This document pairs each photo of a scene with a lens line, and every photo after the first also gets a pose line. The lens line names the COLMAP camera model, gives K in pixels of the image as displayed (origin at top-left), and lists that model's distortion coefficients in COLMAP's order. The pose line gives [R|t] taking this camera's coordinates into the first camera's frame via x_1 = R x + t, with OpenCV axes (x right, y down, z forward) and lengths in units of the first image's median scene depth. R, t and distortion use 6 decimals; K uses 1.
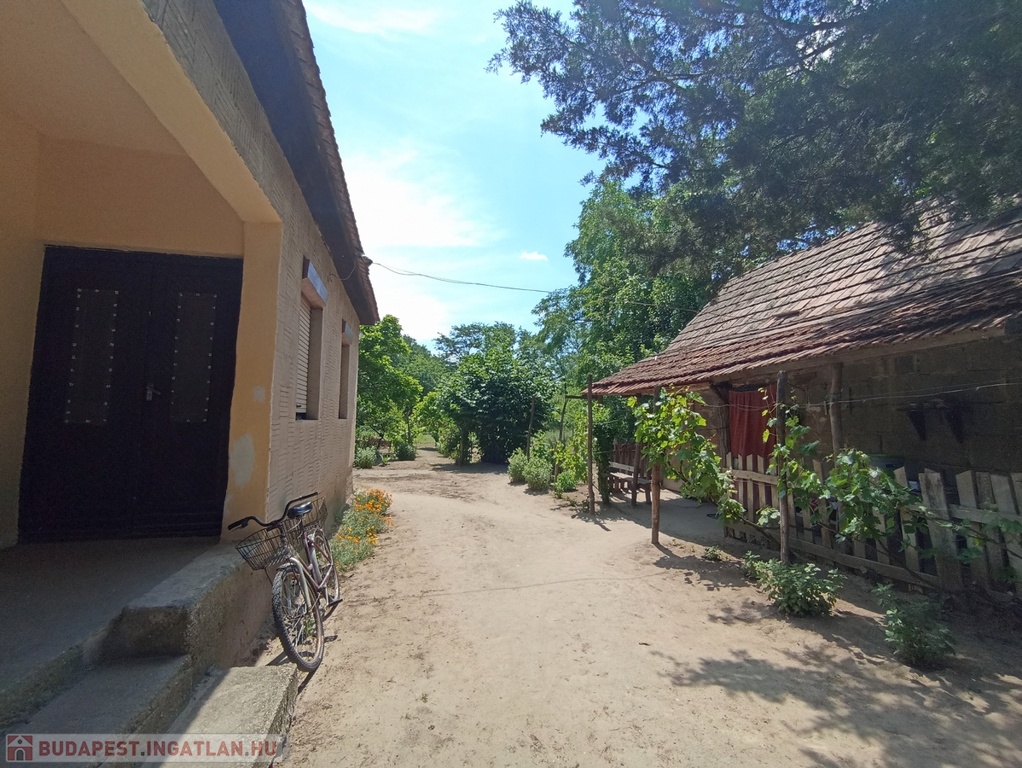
lens RADIAL K [[457.6, 0, 511.0], [0, 457.6, 384.0], [0, 0, 1]] dist [-0.000240, 0.000188]
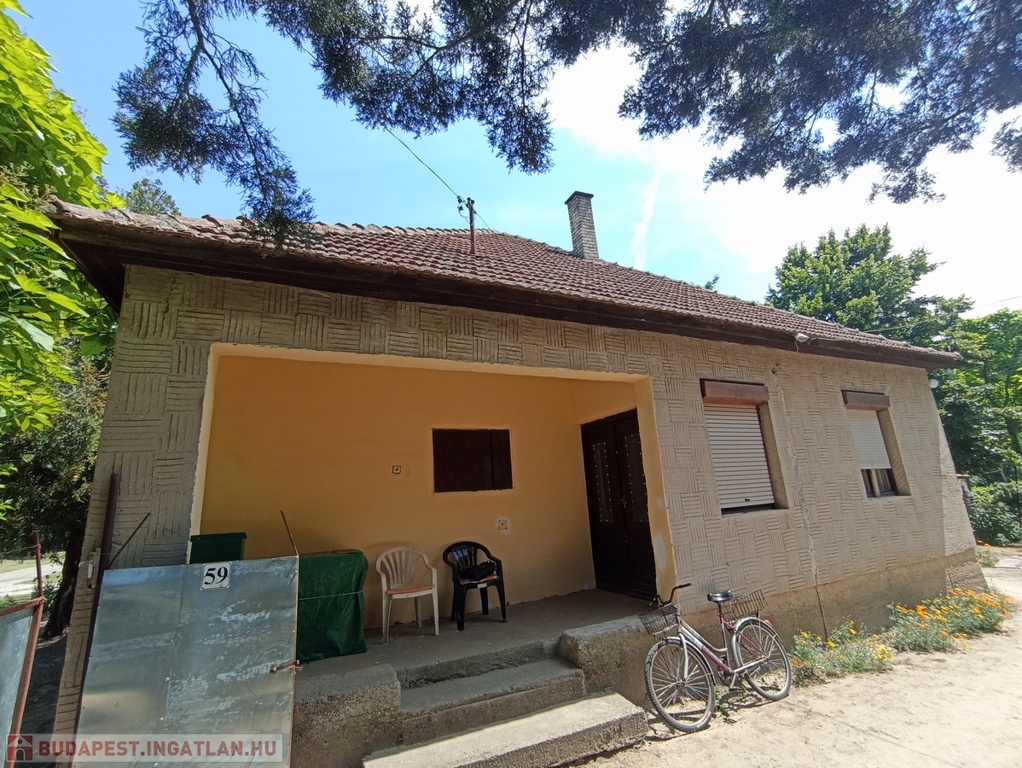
lens RADIAL K [[457.6, 0, 511.0], [0, 457.6, 384.0], [0, 0, 1]] dist [-0.000240, 0.000188]
pose [[0.203266, -0.256124, -0.945031, 0.777281], [0.141603, 0.962723, -0.230462, -0.070550], [0.968830, -0.086974, 0.231957, 0.265111]]
